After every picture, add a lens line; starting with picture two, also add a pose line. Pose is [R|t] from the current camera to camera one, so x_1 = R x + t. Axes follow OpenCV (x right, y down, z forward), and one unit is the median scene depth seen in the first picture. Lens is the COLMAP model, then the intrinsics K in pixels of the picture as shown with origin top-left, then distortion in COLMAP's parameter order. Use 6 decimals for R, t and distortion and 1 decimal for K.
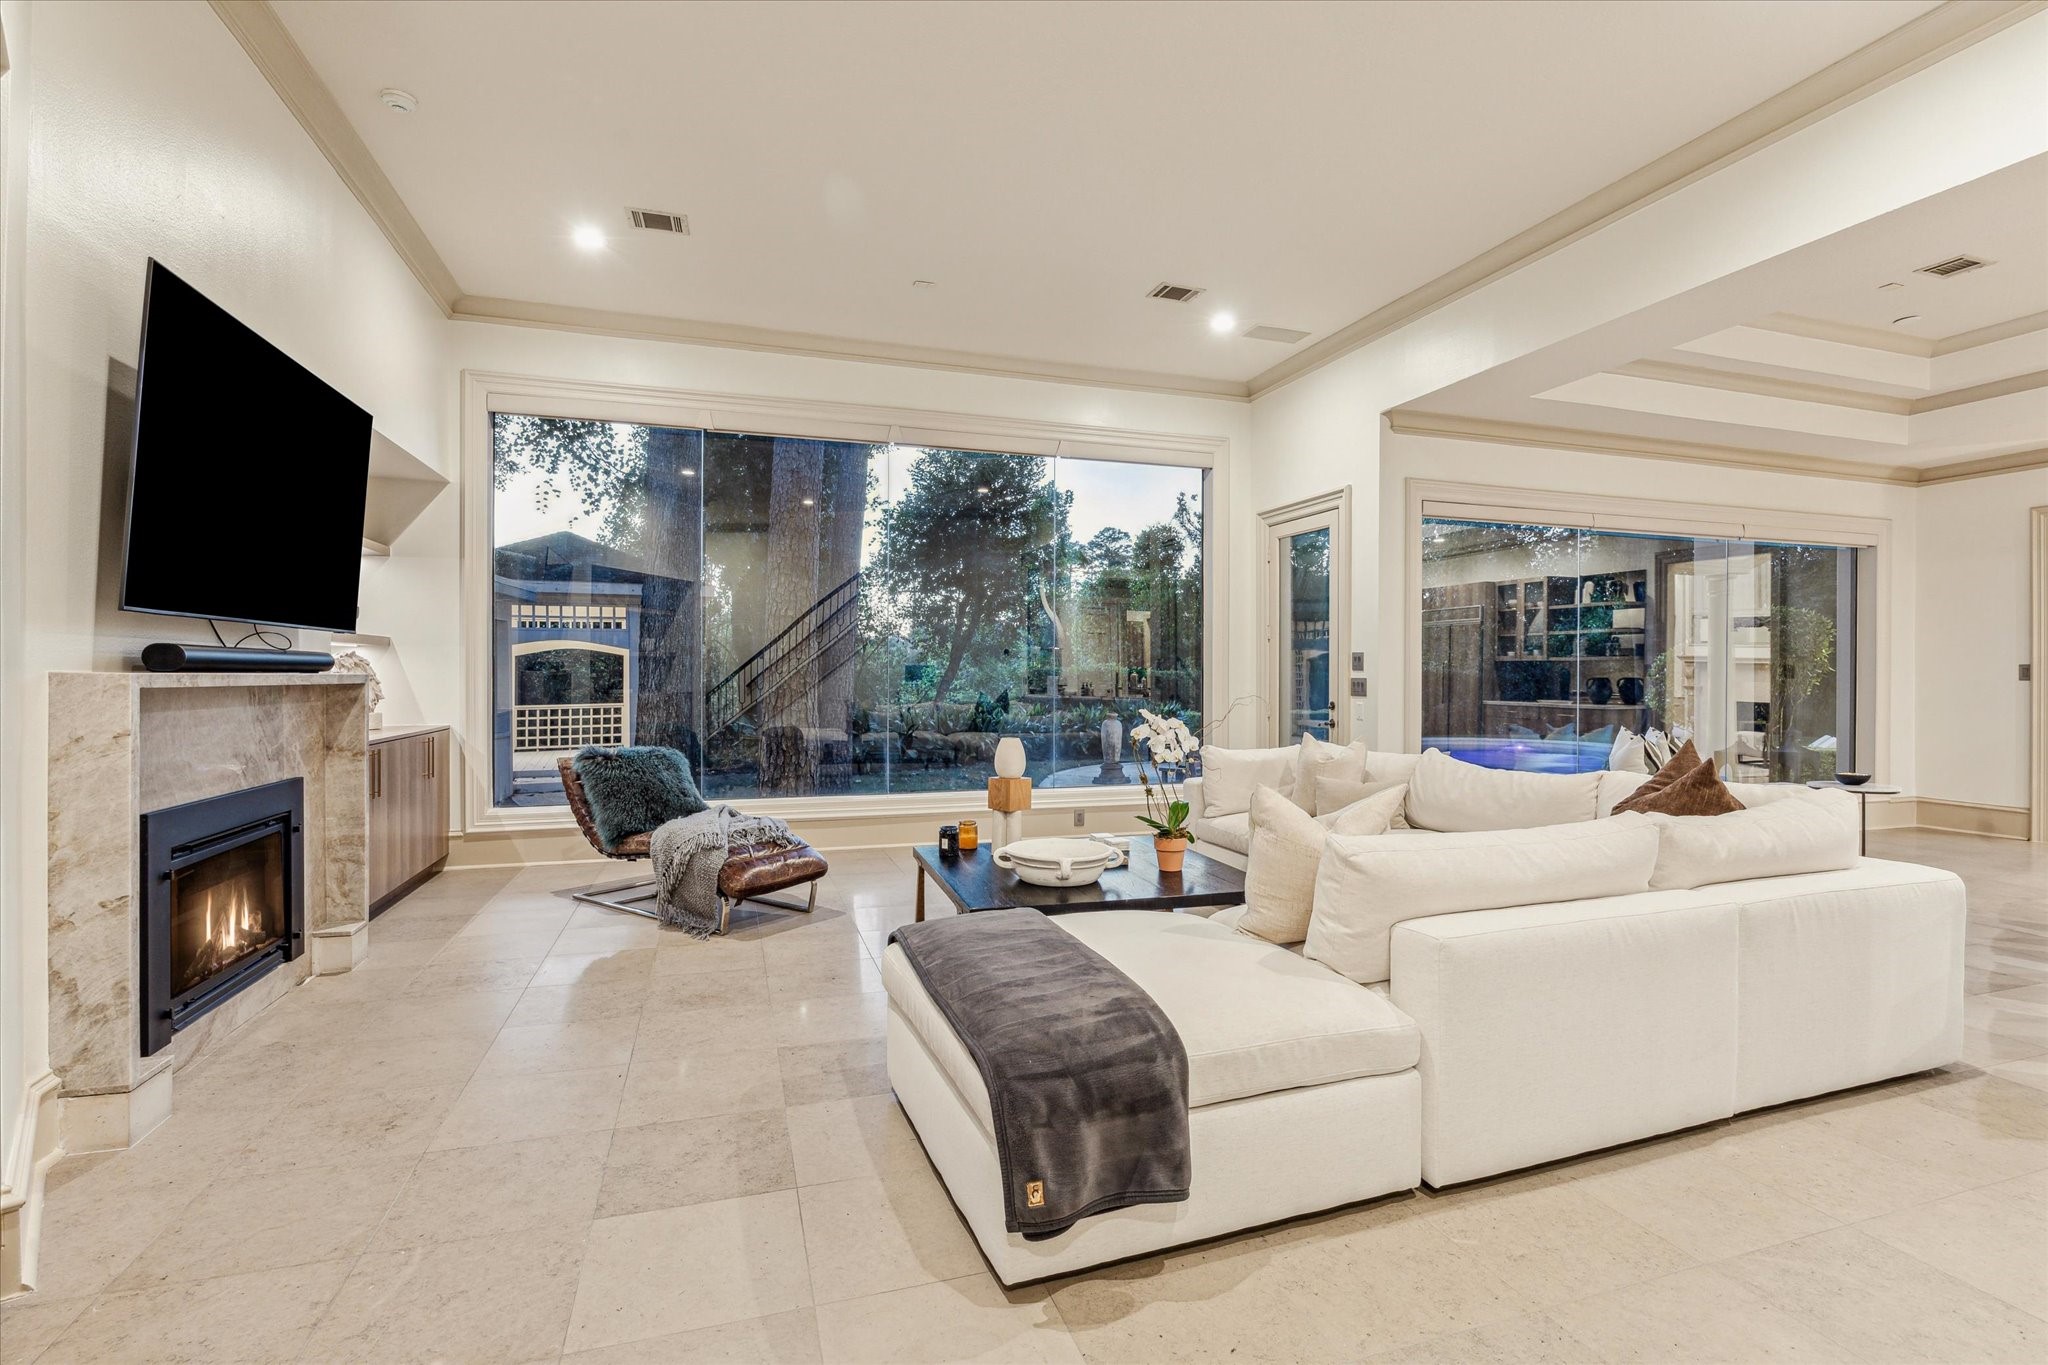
lens RADIAL K [[905.6, 0, 1023.8], [0, 905.6, 673.8], [0, 0, 1]] dist [-0.016280, -0.000106]
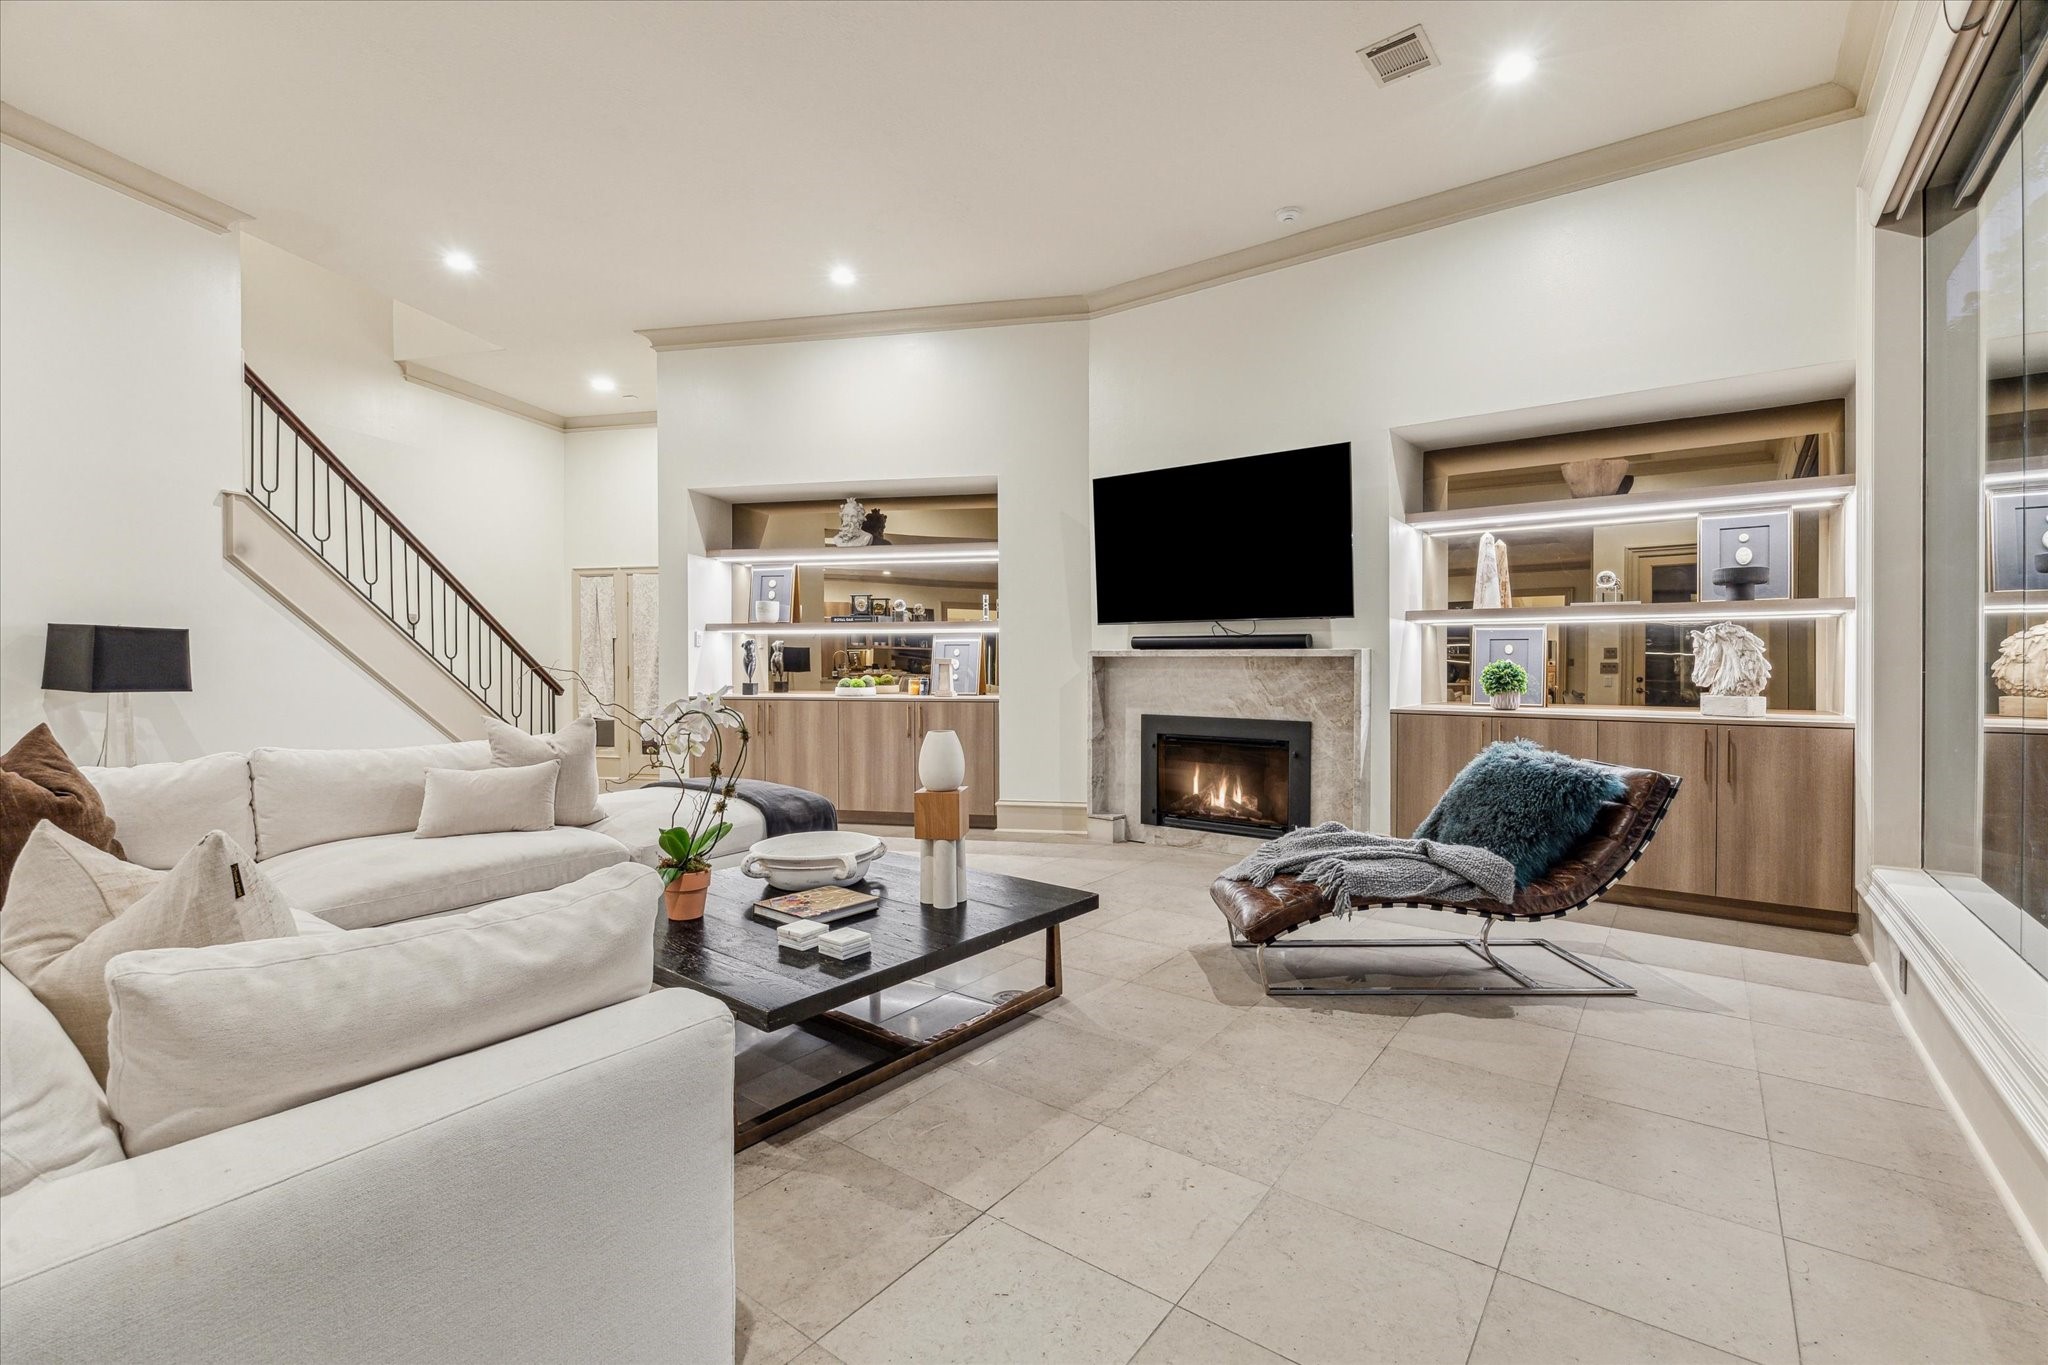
lens RADIAL K [[905.6, 0, 1013.2], [0, 905.6, 676.3], [0, 0, 1]] dist [-0.016280, -0.000106]
pose [[-0.819328, -0.007689, -0.573274, 0.401259], [-0.015848, 0.999832, 0.009240, 0.037892], [0.573107, 0.016656, -0.819312, 1.942516]]
